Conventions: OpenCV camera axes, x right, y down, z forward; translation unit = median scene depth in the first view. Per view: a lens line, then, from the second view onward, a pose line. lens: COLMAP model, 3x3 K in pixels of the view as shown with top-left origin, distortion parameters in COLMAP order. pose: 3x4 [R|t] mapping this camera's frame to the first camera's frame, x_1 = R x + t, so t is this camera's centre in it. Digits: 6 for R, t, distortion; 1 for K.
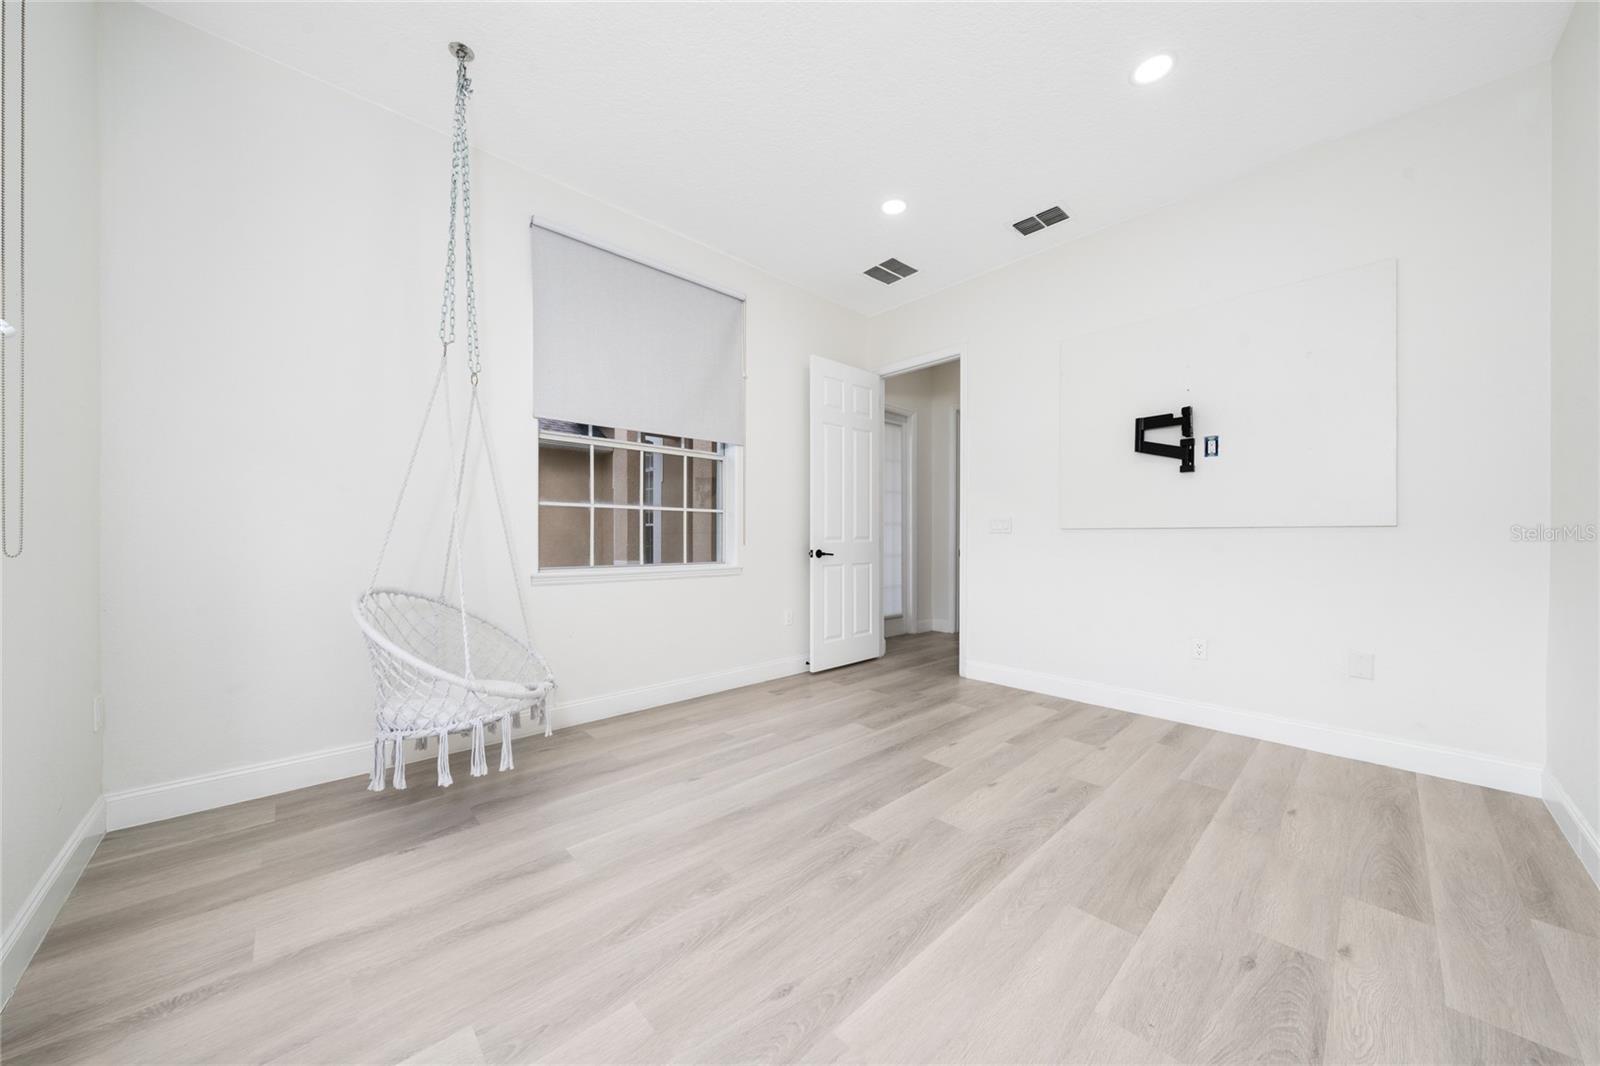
lens RADIAL K [[549.2, 0, 801.2], [0, 549.2, 535.5], [0, 0, 1]] dist [-0.000491, 0.000089]
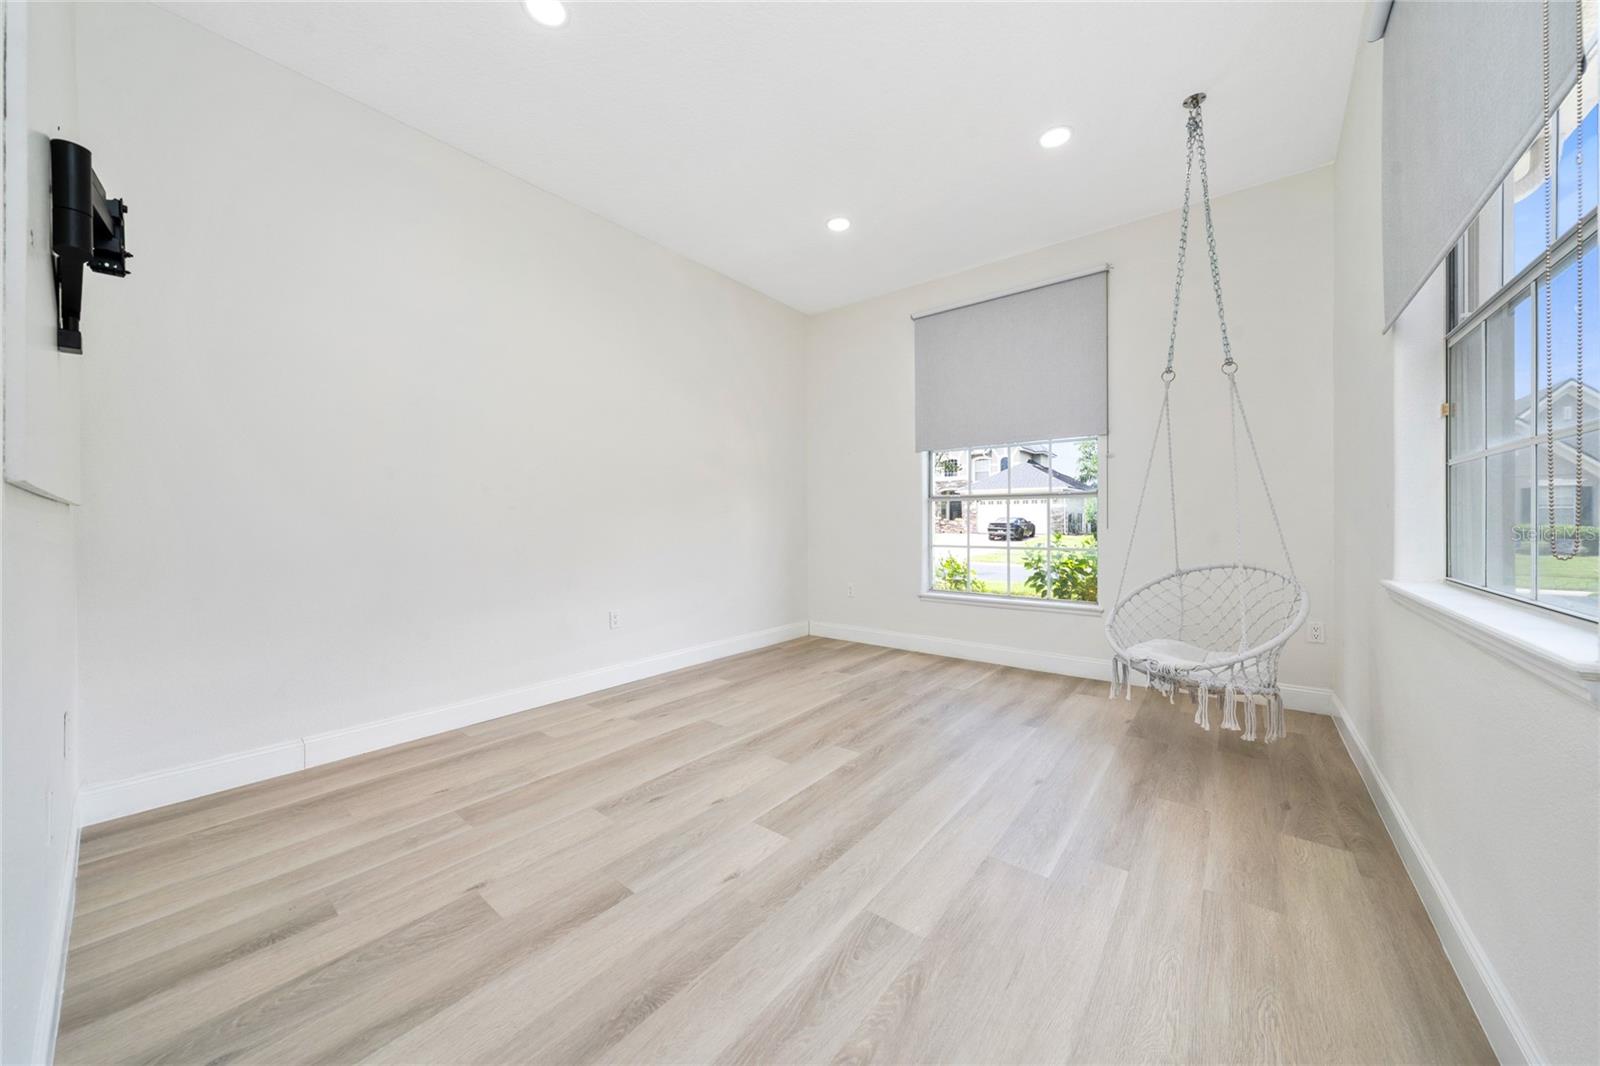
lens RADIAL K [[561.2, 0, 787.7], [0, 561.2, 519.3], [0, 0, 1]] dist [-0.010169, -0.000079]
pose [[-0.992410, -0.000068, -0.122976, 0.374261], [0.000654, 0.999983, -0.005824, 0.003293], [0.122974, -0.005860, -0.992393, 2.066695]]
